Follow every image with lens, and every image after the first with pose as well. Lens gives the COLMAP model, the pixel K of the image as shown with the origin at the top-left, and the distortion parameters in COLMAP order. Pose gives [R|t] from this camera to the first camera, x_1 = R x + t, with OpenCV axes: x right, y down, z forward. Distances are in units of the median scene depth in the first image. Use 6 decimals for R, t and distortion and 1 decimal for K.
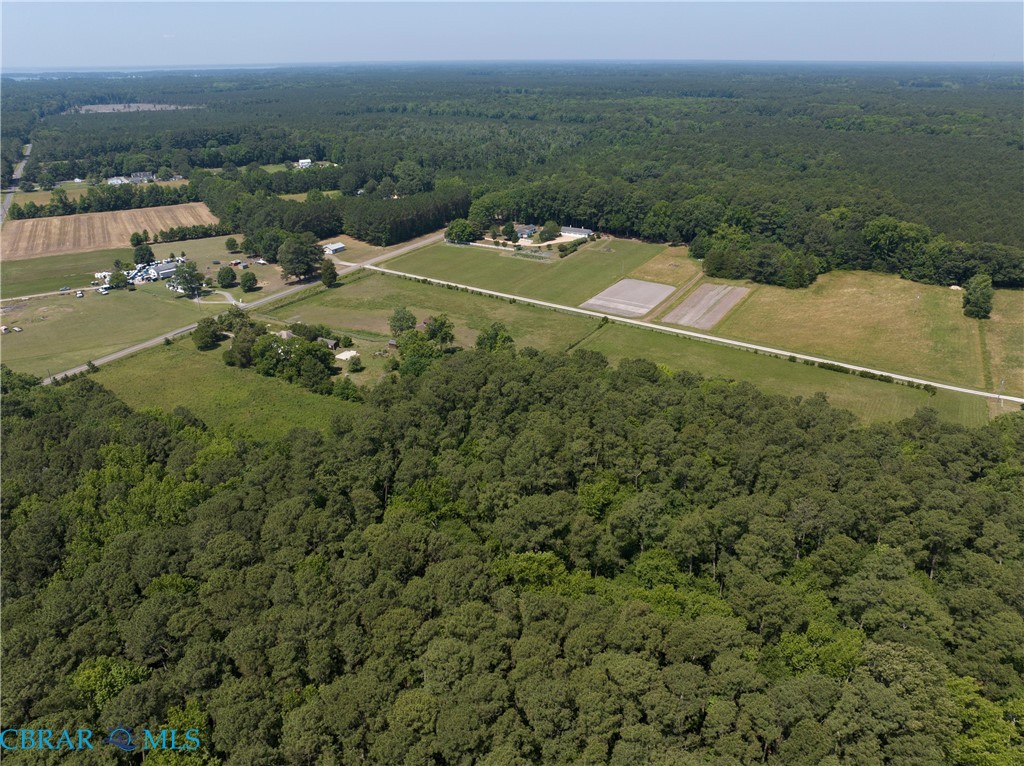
lens RADIAL K [[720.1, 0, 511.5], [0, 720.1, 381.9], [0, 0, 1]] dist [-0.043938, 0.010756]
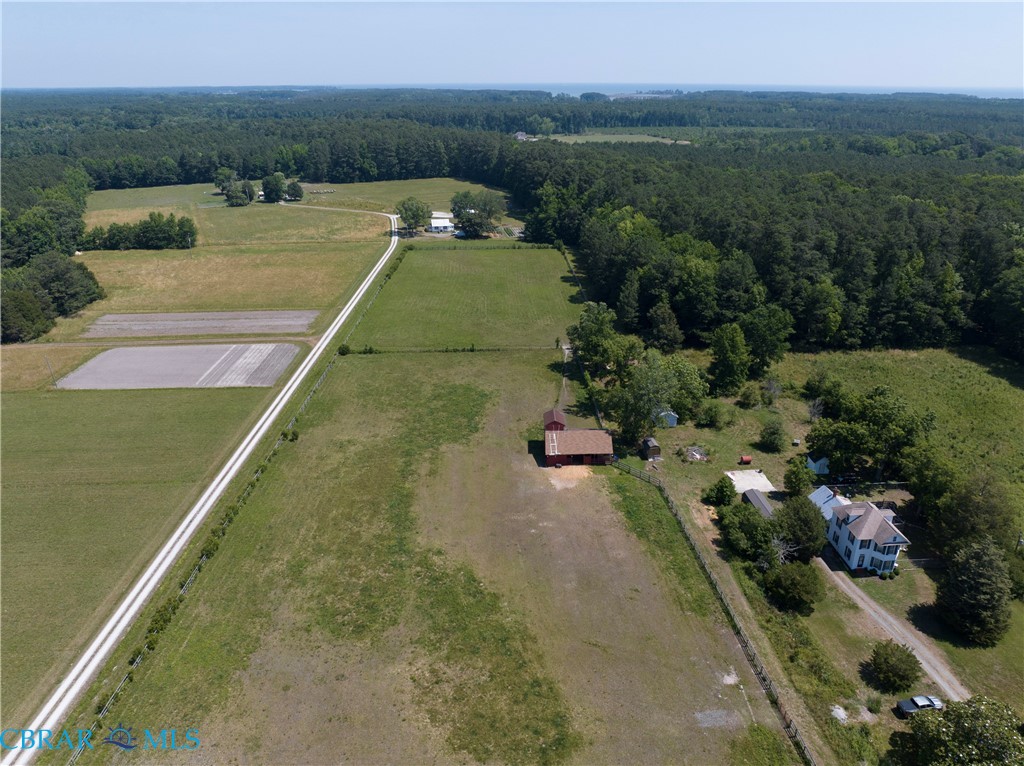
lens RADIAL K [[720.1, 0, 511.5], [0, 720.1, 381.9], [0, 0, 1]] dist [-0.043938, 0.010756]
pose [[-0.562892, -0.315766, 0.763835, -0.377297], [0.346720, 0.748695, 0.565015, -0.318725], [-0.750292, 0.582879, -0.311952, 0.961161]]
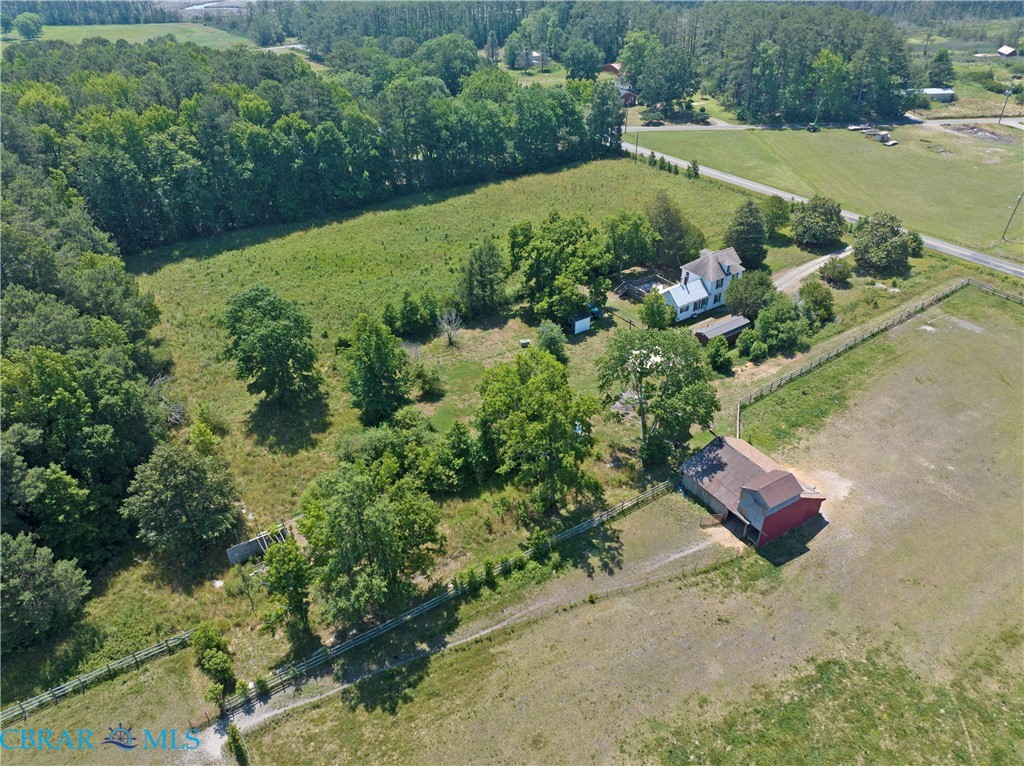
lens RADIAL K [[721.0, 0, 512.0], [0, 721.0, 383.0], [0, 0, 1]] dist [-0.058349, 0.033778]
pose [[-0.421811, 0.505954, -0.752387, 0.087152], [-0.363641, 0.665754, 0.651565, -0.204022], [0.830566, 0.548436, -0.096837, 0.769303]]
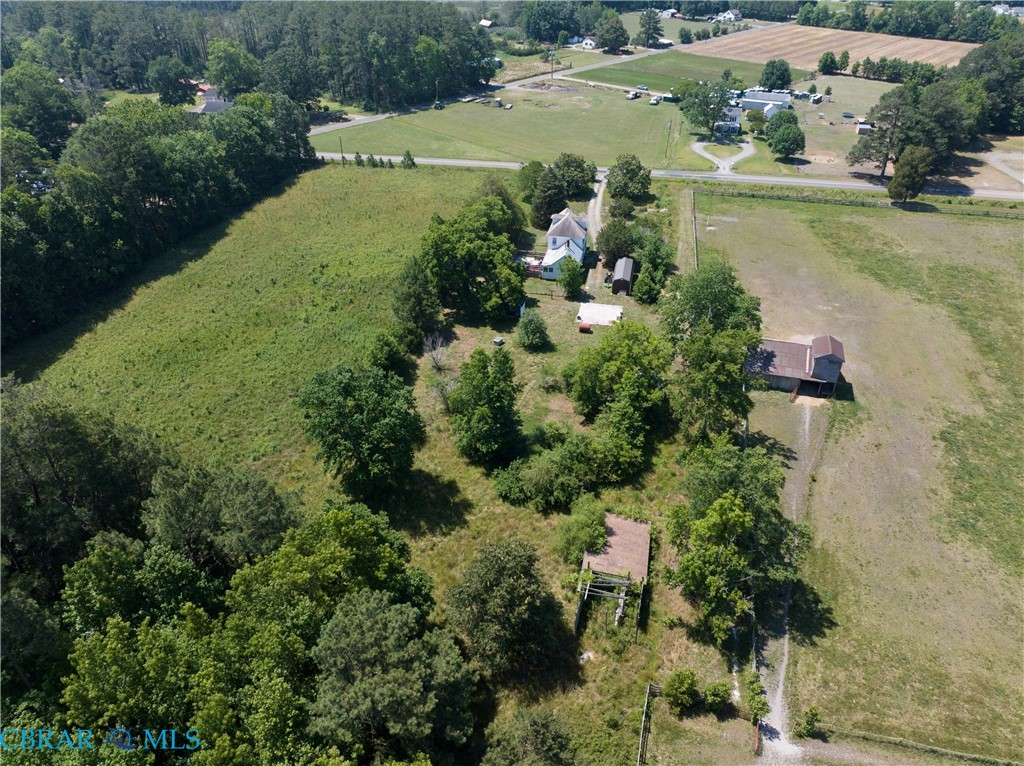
lens RADIAL K [[721.0, 0, 512.0], [0, 721.0, 383.0], [0, 0, 1]] dist [-0.058349, 0.033778]
pose [[0.311376, 0.531399, -0.787820, 0.100768], [-0.391619, 0.827119, 0.403124, -0.125159], [0.865840, 0.183002, 0.465651, 0.589422]]
